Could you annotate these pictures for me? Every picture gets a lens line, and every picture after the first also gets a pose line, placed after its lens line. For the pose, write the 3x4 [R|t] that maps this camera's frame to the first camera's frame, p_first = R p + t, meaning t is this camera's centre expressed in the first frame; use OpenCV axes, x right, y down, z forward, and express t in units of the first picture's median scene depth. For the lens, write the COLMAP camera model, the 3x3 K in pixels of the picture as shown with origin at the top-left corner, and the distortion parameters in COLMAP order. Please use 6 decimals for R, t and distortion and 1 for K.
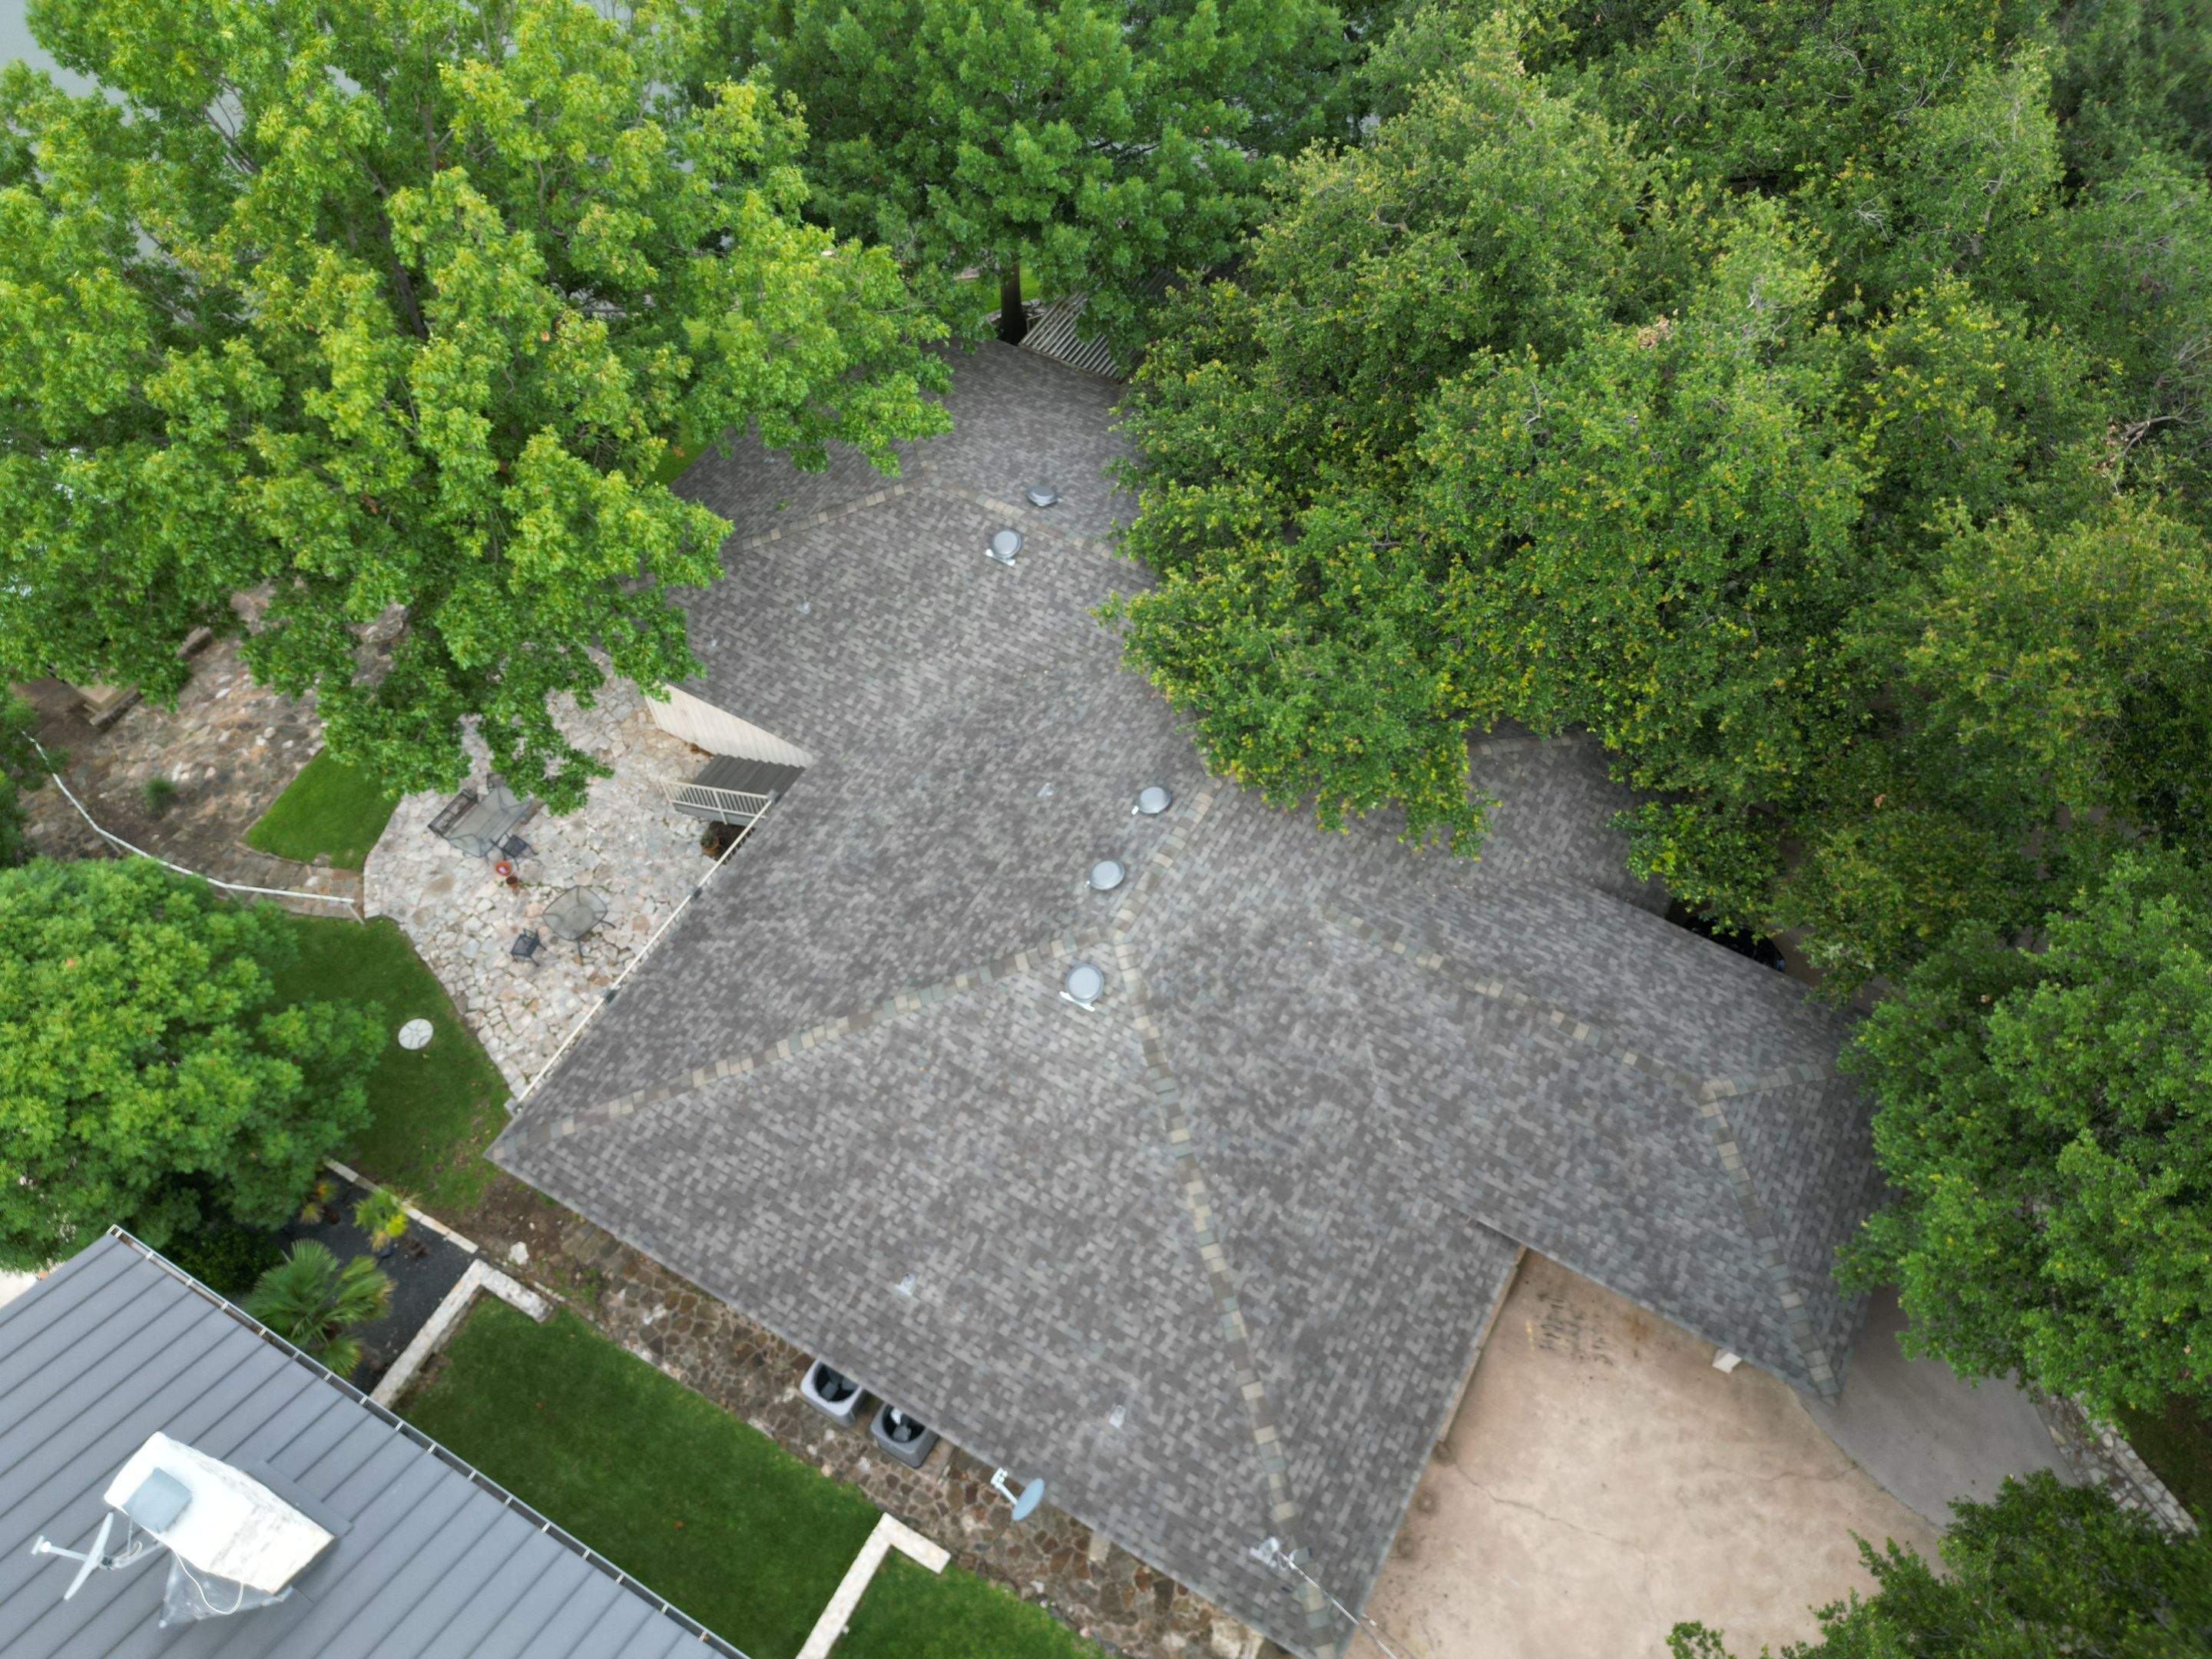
lens RADIAL K [[1543.6, 0, 1100.8], [0, 1543.6, 834.5], [0, 0, 1]] dist [0.059727, -0.053107]
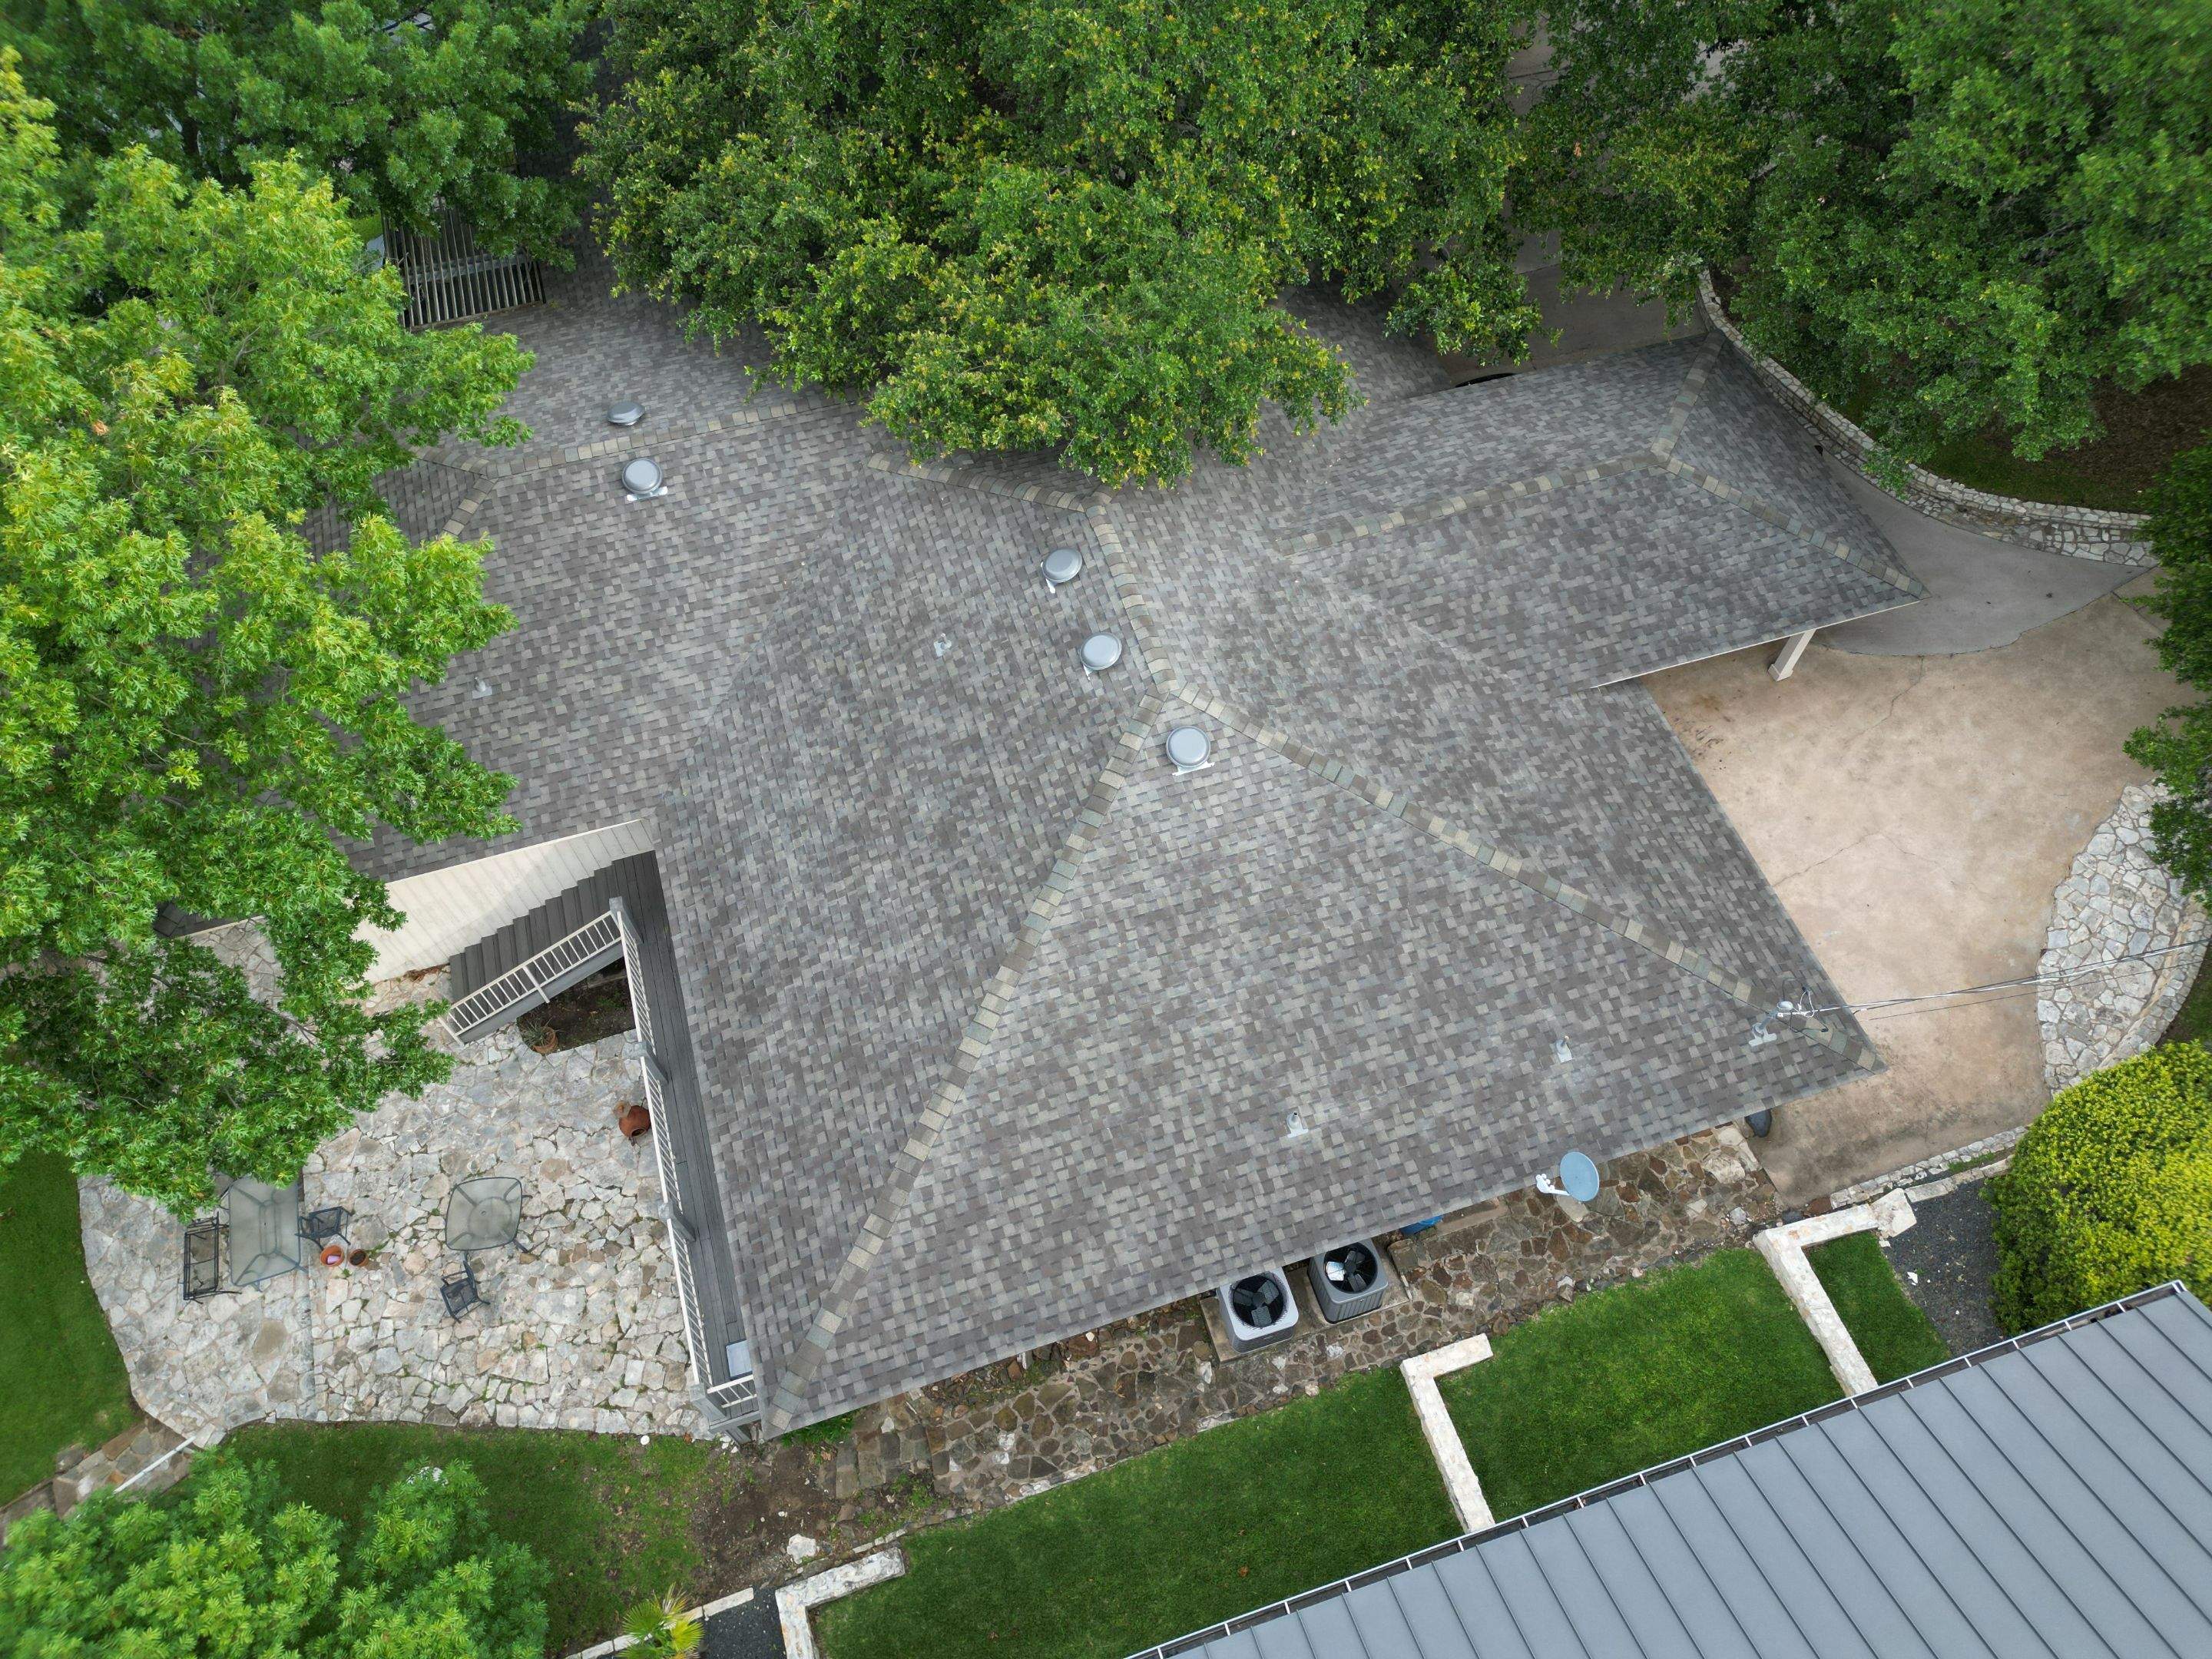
lens RADIAL K [[1543.6, 0, 1103.0], [0, 1543.6, 833.8], [0, 0, 1]] dist [0.059727, -0.053107]
pose [[0.677608, -0.623046, 0.390720, -0.405131], [0.617155, 0.770684, 0.158637, -0.031350], [-0.399960, 0.133642, 0.906737, 0.240751]]
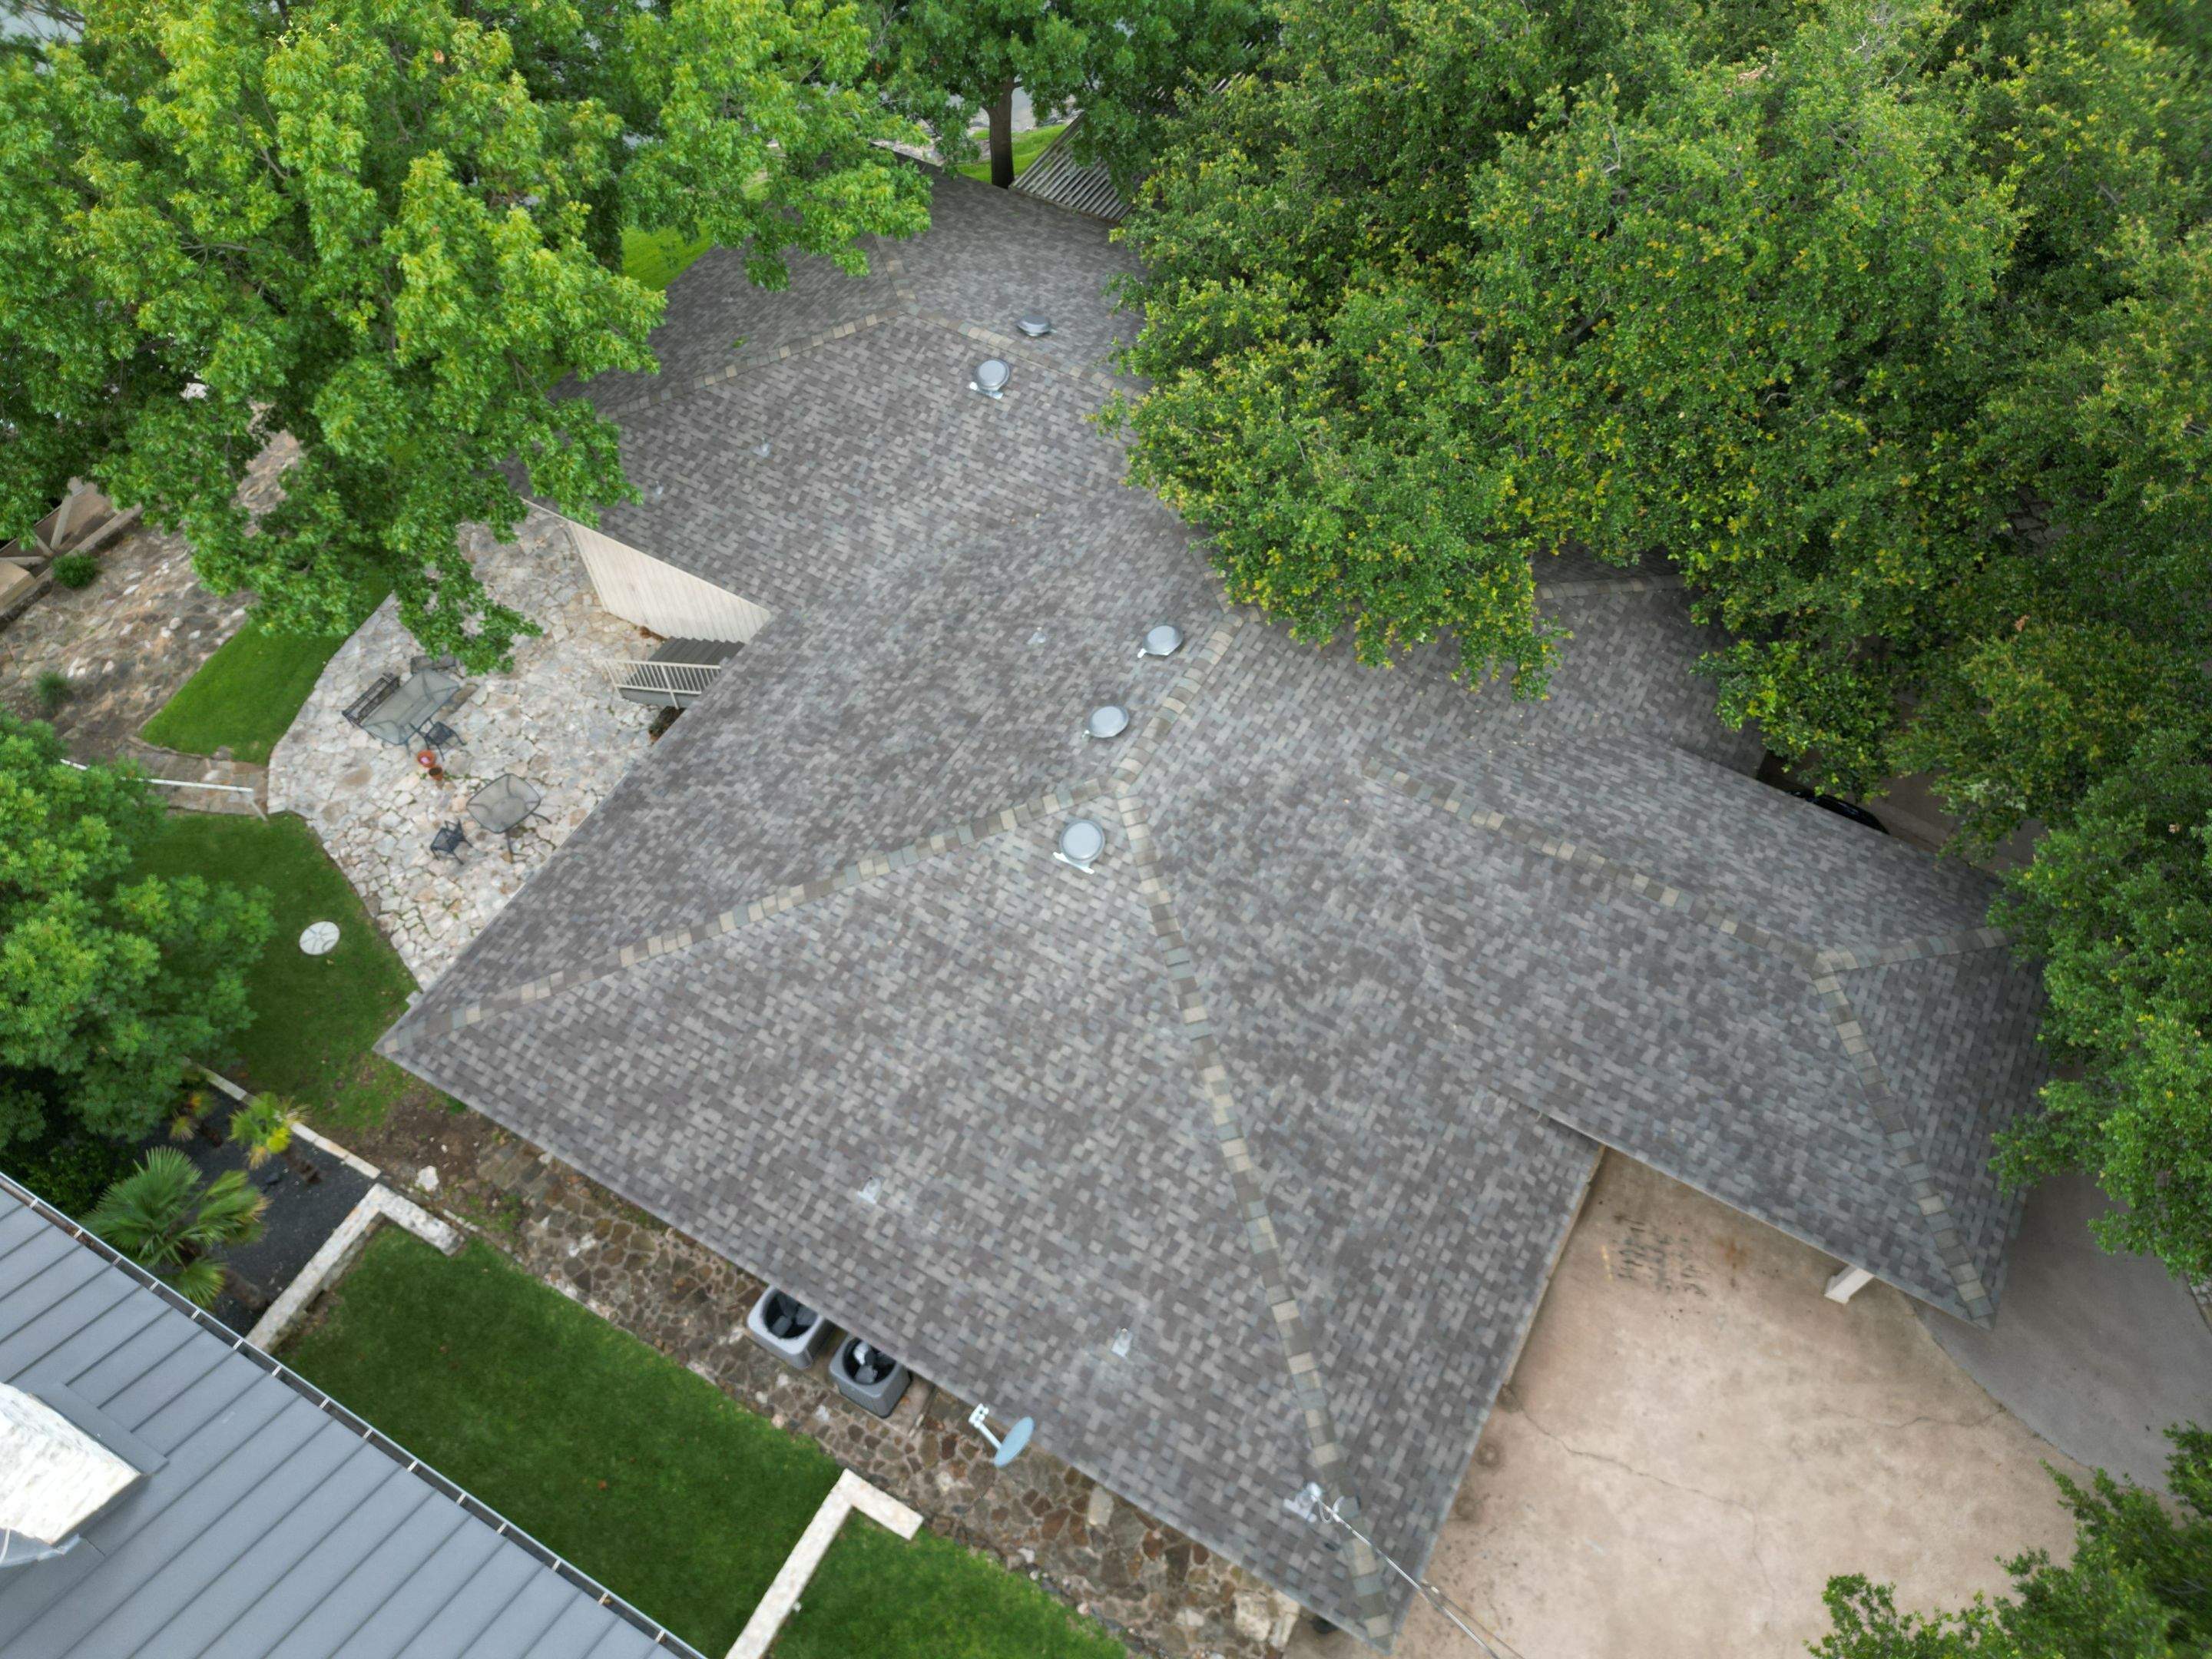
lens RADIAL K [[1543.6, 0, 1100.1], [0, 1543.6, 835.2], [0, 0, 1]] dist [0.059727, -0.053107]
pose [[1.000000, -0.000947, 0.000110, -0.000735], [0.000949, 0.999910, -0.013401, 0.103438], [-0.000098, 0.013401, 0.999910, 0.152229]]
